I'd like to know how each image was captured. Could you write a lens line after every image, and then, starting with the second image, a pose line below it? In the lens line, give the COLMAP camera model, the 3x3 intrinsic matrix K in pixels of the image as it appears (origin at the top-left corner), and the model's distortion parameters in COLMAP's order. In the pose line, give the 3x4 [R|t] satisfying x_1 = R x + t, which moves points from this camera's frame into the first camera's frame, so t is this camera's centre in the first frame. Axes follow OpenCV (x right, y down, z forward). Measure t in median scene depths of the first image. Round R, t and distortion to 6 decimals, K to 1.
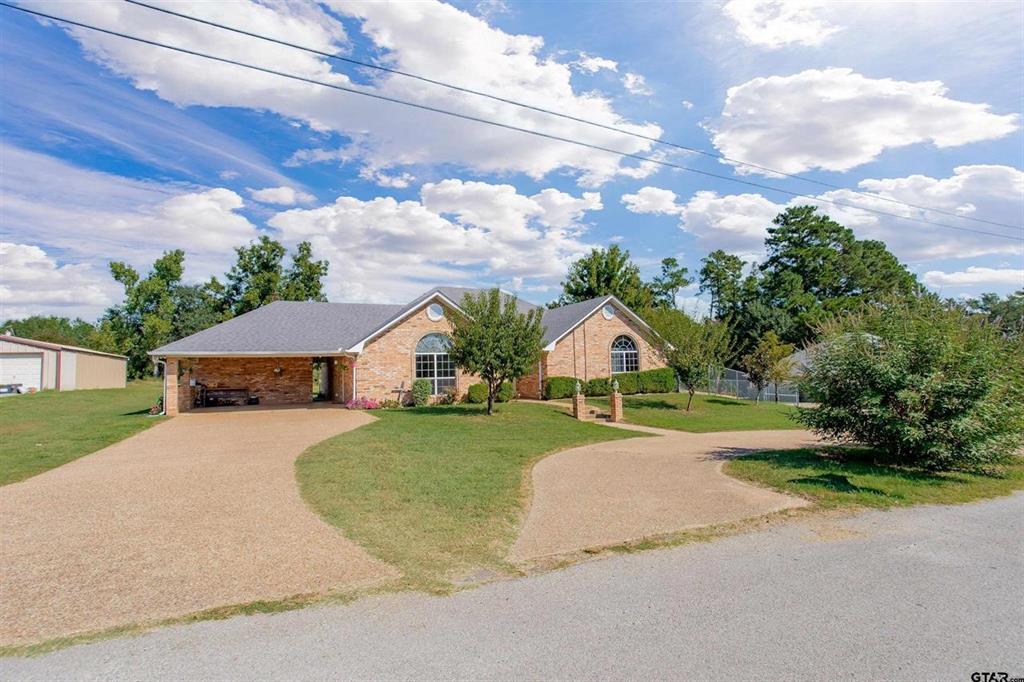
lens RADIAL K [[495.6, 0, 509.1], [0, 495.6, 335.9], [0, 0, 1]] dist [-0.059243, 0.039628]
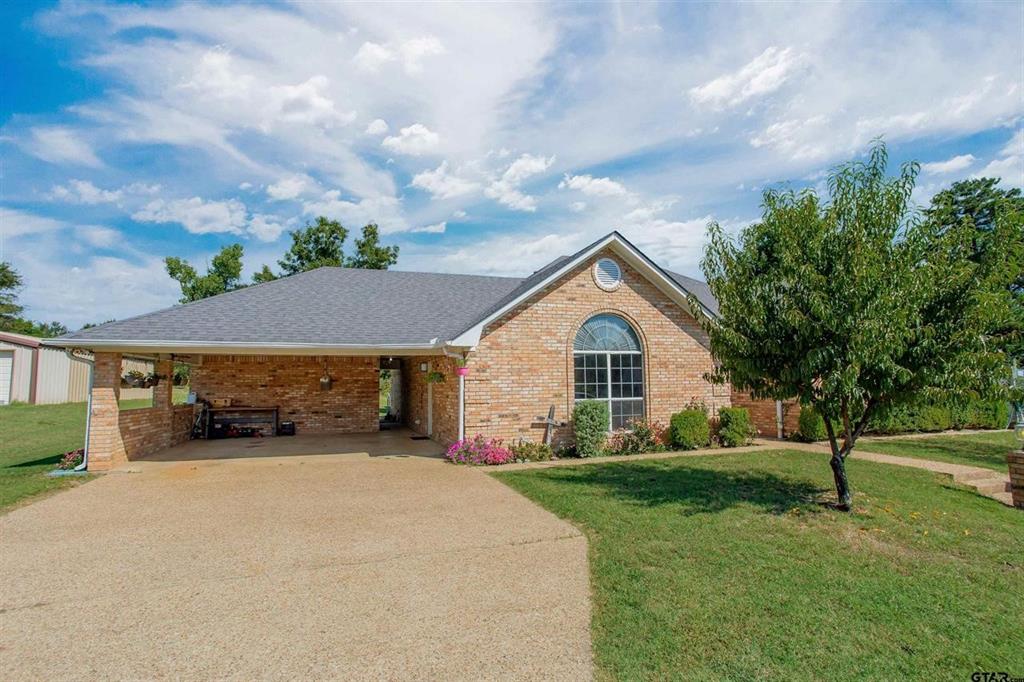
lens RADIAL K [[495.6, 0, 509.1], [0, 495.6, 335.9], [0, 0, 1]] dist [-0.059243, 0.039628]
pose [[0.992806, 0.003102, -0.119695, -0.169288], [-0.005621, 0.999770, -0.020714, 0.026429], [0.119603, 0.021237, 0.992595, 0.414848]]
